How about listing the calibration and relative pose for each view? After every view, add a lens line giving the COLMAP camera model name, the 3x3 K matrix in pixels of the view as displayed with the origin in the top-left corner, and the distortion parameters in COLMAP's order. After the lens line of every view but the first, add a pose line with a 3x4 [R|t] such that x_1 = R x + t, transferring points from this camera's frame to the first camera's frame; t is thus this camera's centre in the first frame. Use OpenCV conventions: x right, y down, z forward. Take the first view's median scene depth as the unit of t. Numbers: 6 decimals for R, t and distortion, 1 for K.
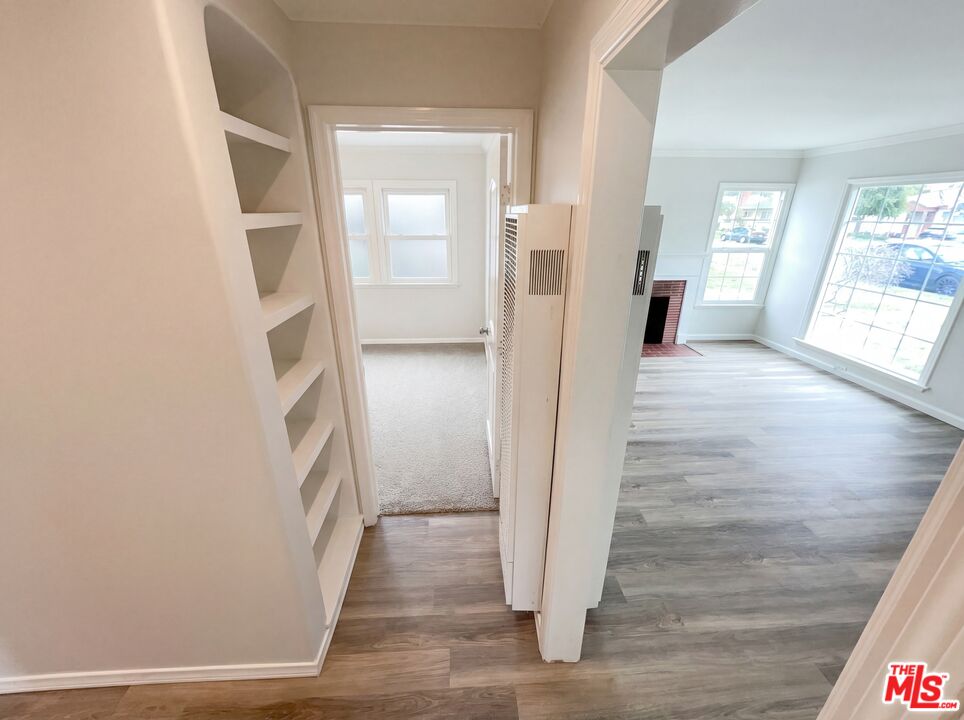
lens RADIAL K [[384.9, 0, 481.1], [0, 384.9, 358.7], [0, 0, 1]] dist [-0.001343, -0.000829]
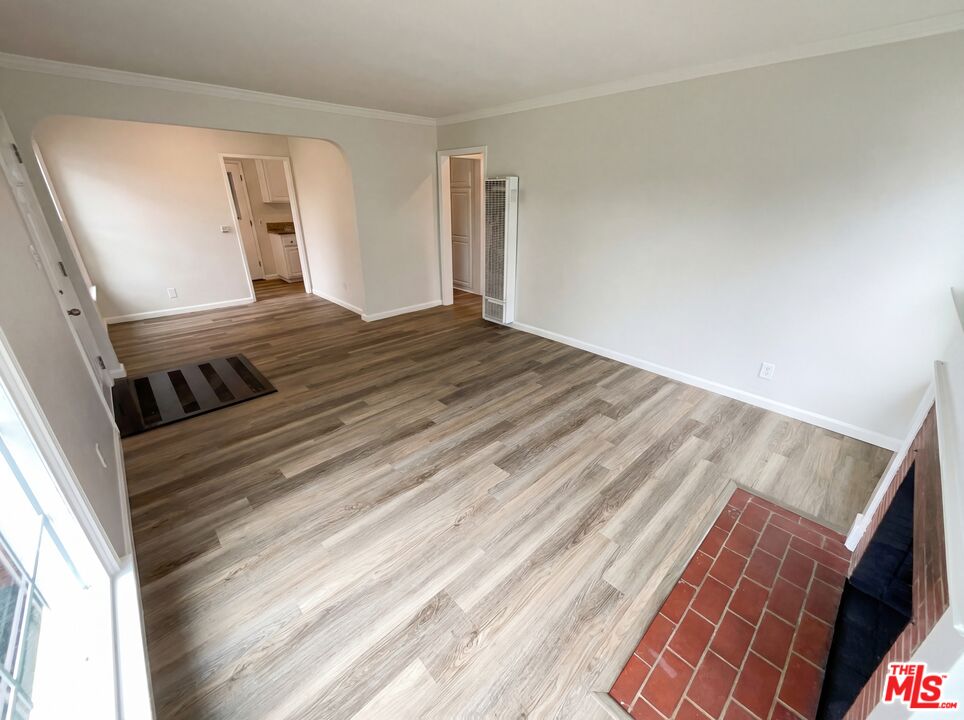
lens RADIAL K [[384.9, 0, 481.1], [0, 384.9, 358.7], [0, 0, 1]] dist [-0.001343, -0.000829]
pose [[-0.769304, 0.247612, -0.588948, 0.845711], [-0.231965, 0.750677, 0.618608, -0.370864], [0.595285, 0.612513, -0.520061, 1.070895]]
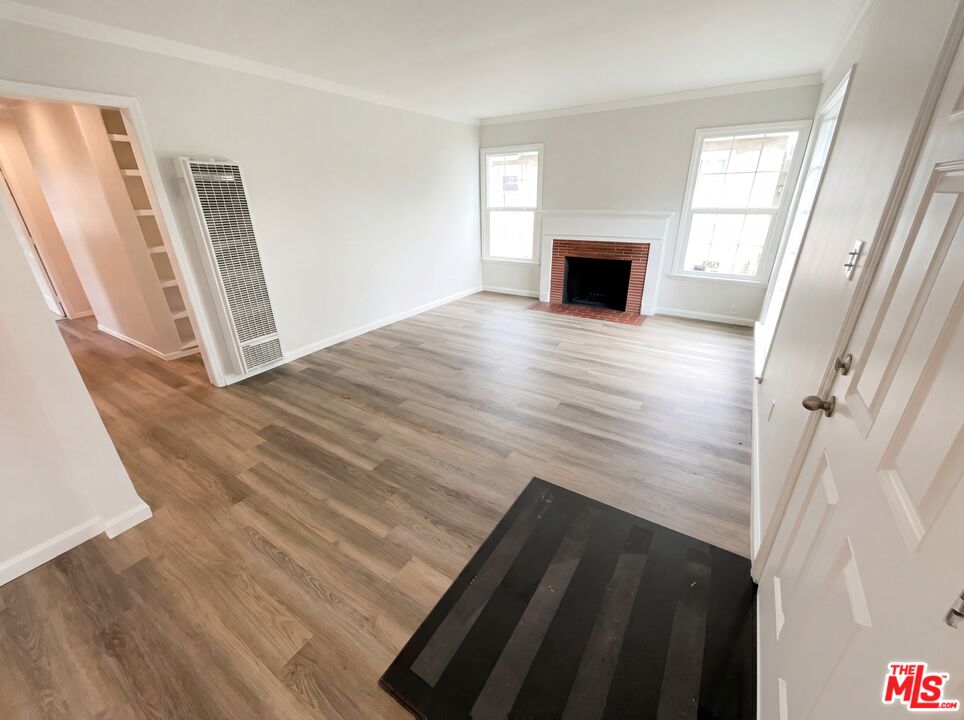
lens RADIAL K [[384.9, 0, 481.1], [0, 384.9, 358.7], [0, 0, 1]] dist [-0.001343, -0.000829]
pose [[0.802858, 0.220876, -0.553745, 0.910470], [-0.193280, 0.975102, 0.108716, 0.048321], [0.563970, 0.019744, 0.825559, 0.026573]]
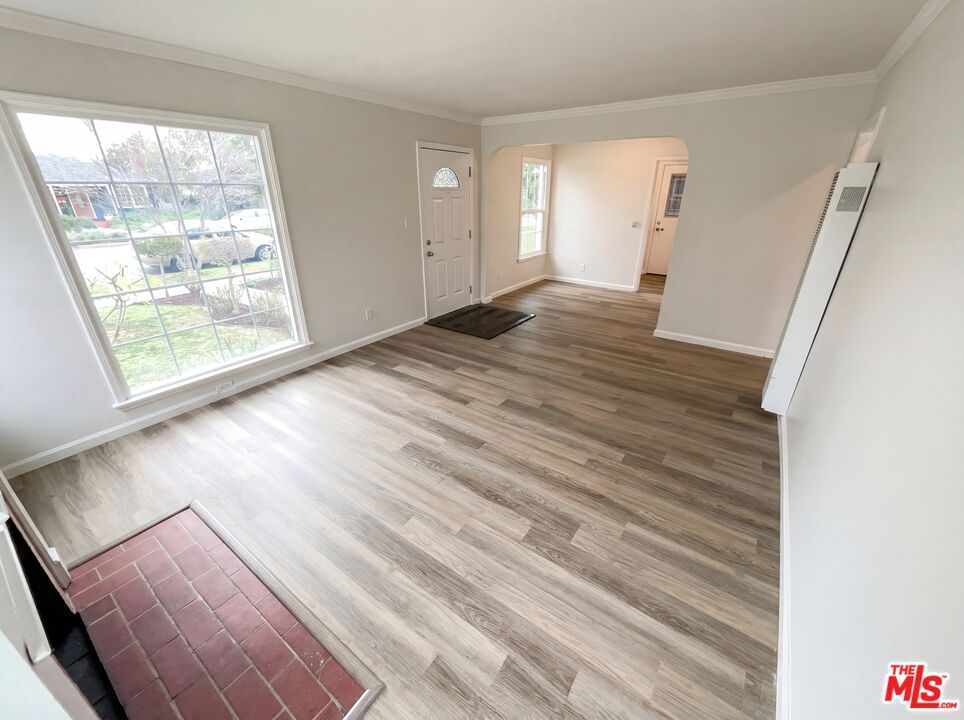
lens RADIAL K [[384.9, 0, 481.1], [0, 384.9, 358.7], [0, 0, 1]] dist [-0.001343, -0.000829]
pose [[-0.778653, -0.255208, 0.573208, 0.138393], [0.219685, 0.744838, 0.630044, -0.372244], [-0.587739, 0.616511, -0.523905, 1.057057]]
